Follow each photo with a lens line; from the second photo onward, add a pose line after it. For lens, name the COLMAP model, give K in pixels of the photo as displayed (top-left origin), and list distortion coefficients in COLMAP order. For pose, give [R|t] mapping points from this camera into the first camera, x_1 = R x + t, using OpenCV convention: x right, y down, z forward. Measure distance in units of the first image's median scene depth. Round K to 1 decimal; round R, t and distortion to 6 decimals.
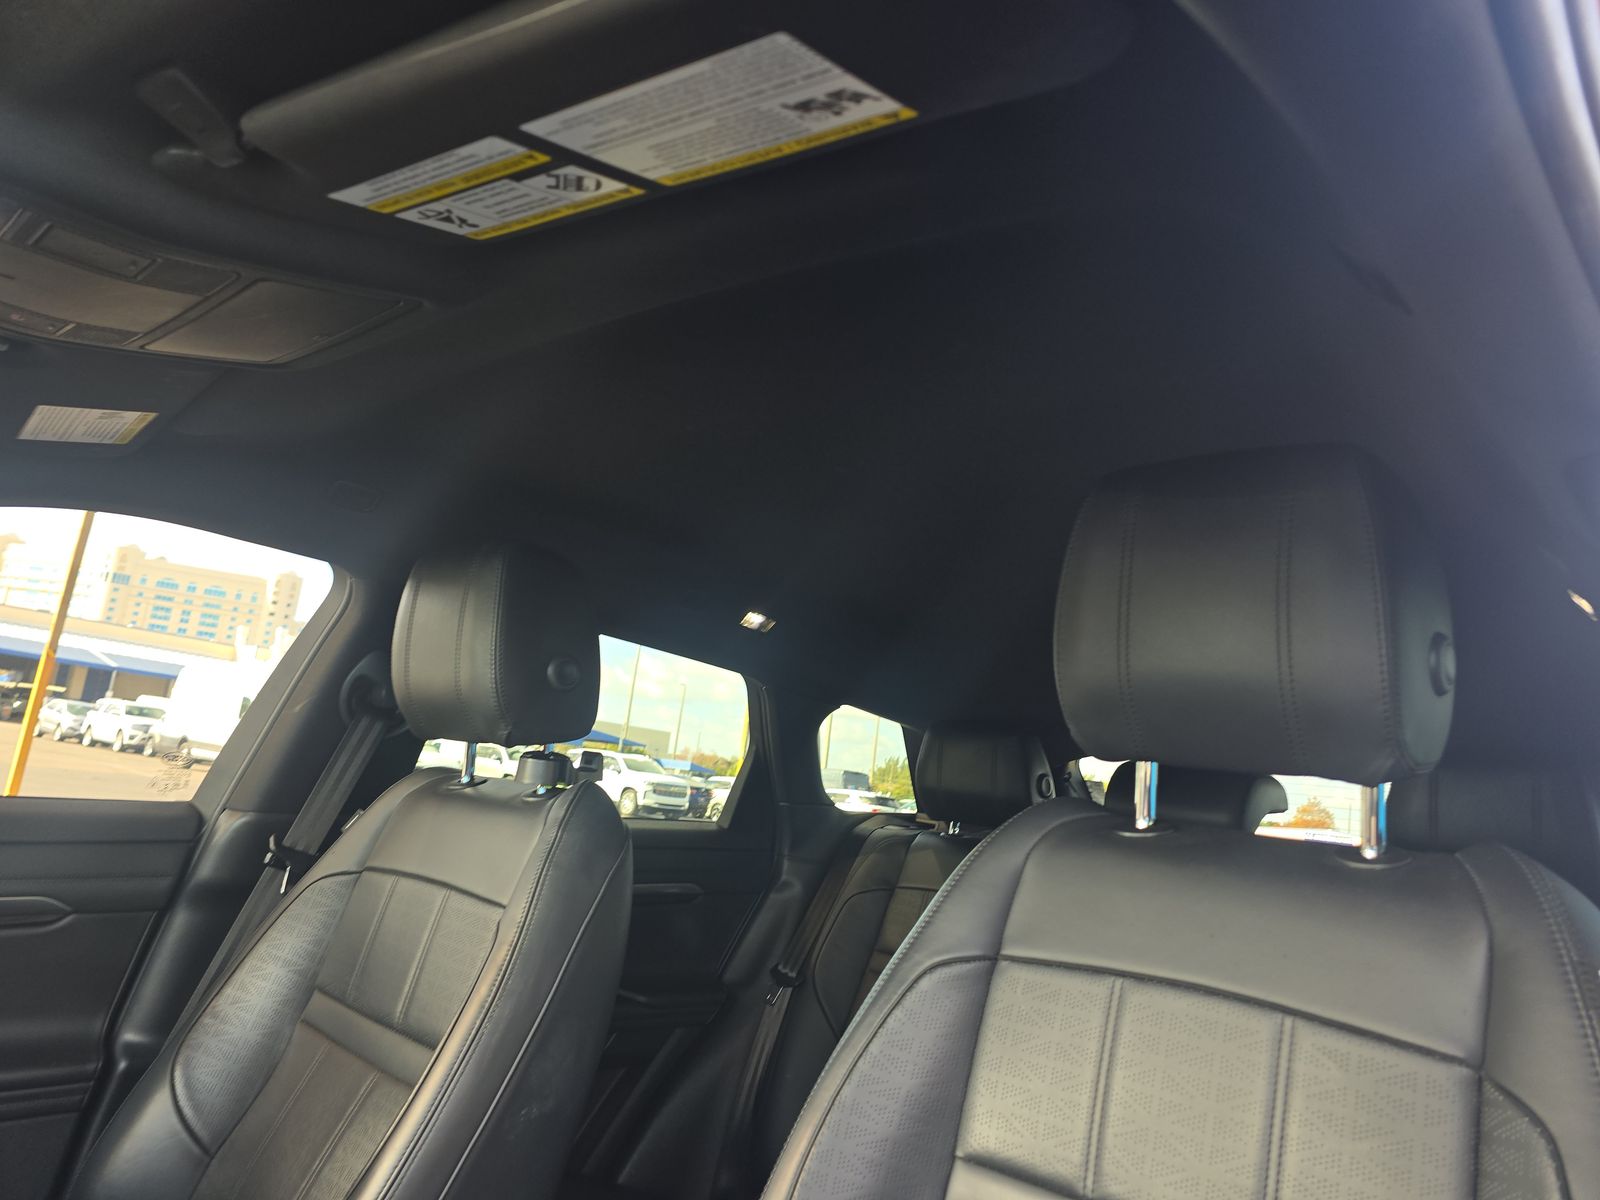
lens RADIAL K [[1099.6, 0, 800.0], [0, 1099.6, 600.0], [0, 0, 1]] dist [0.046355, -0.047210]
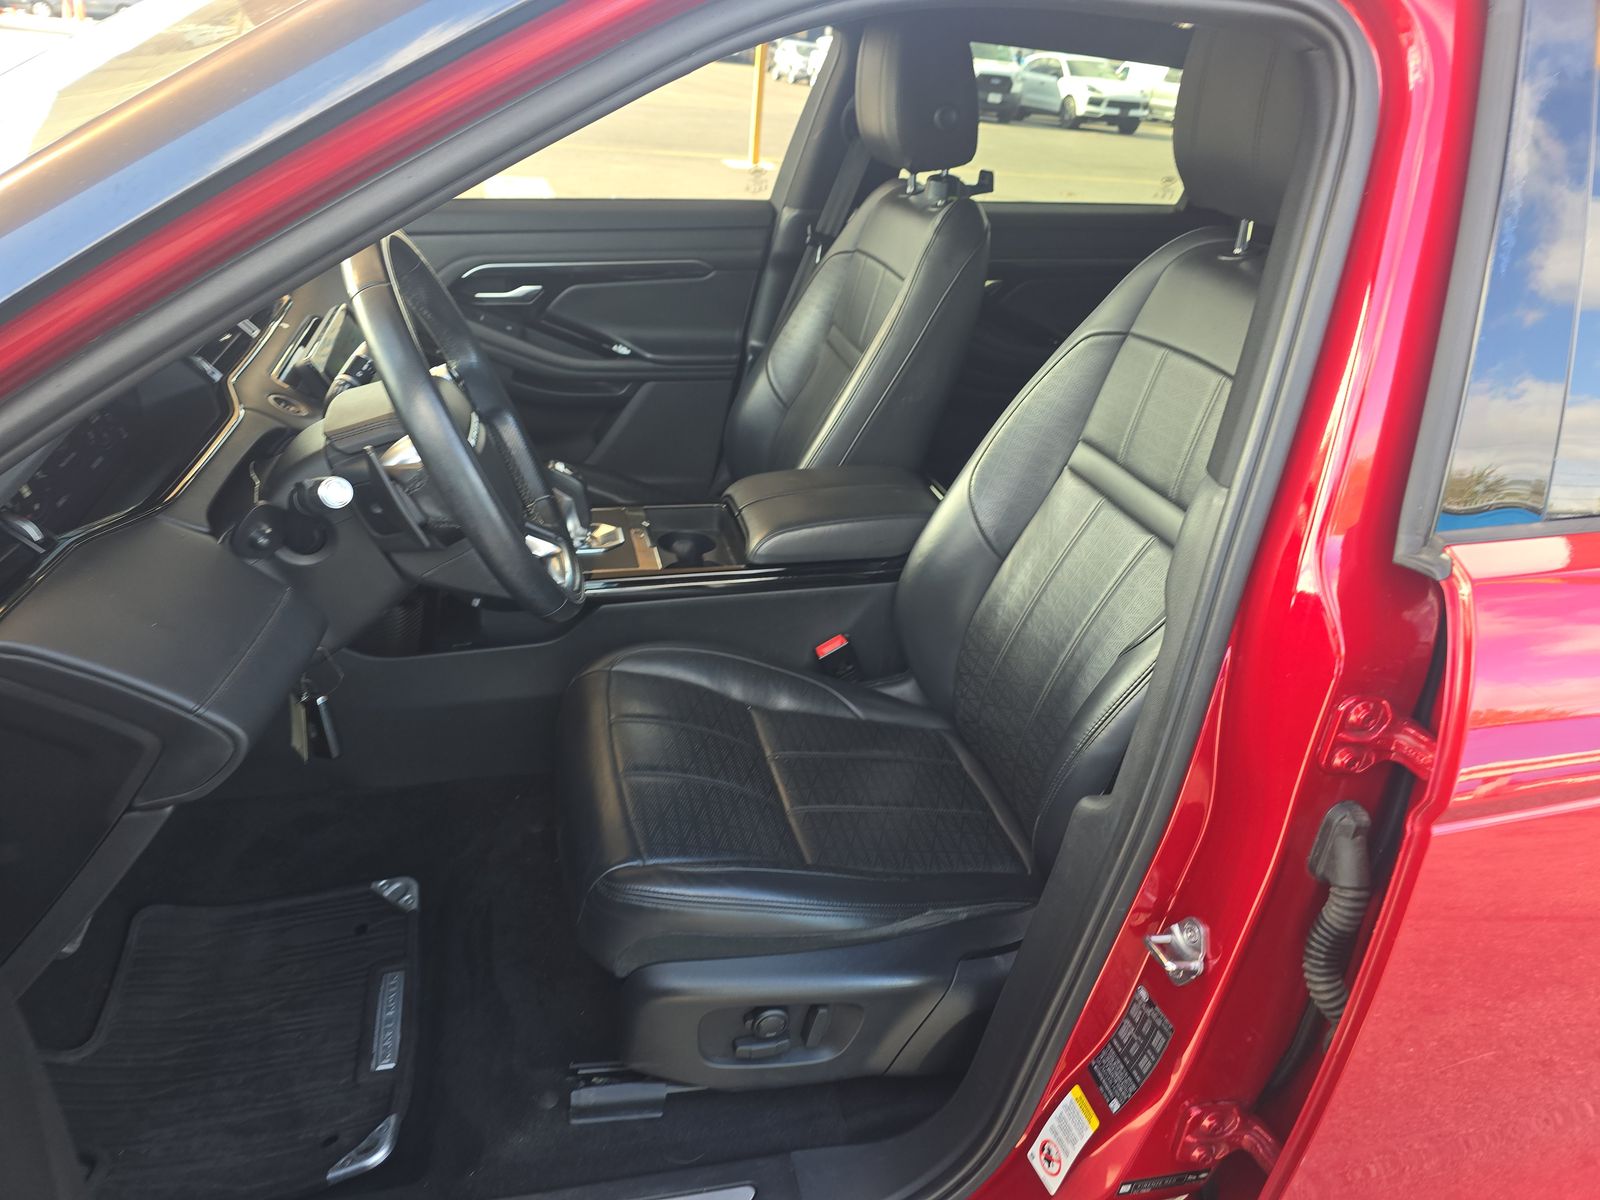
lens RADIAL K [[1099.6, 0, 800.0], [0, 1099.6, 600.0], [0, 0, 1]] dist [0.046355, -0.047210]
pose [[0.834471, 0.195396, -0.515247, 0.443203], [0.119009, 0.849054, 0.514727, -0.150179], [0.538048, -0.490844, 0.685257, -0.354721]]
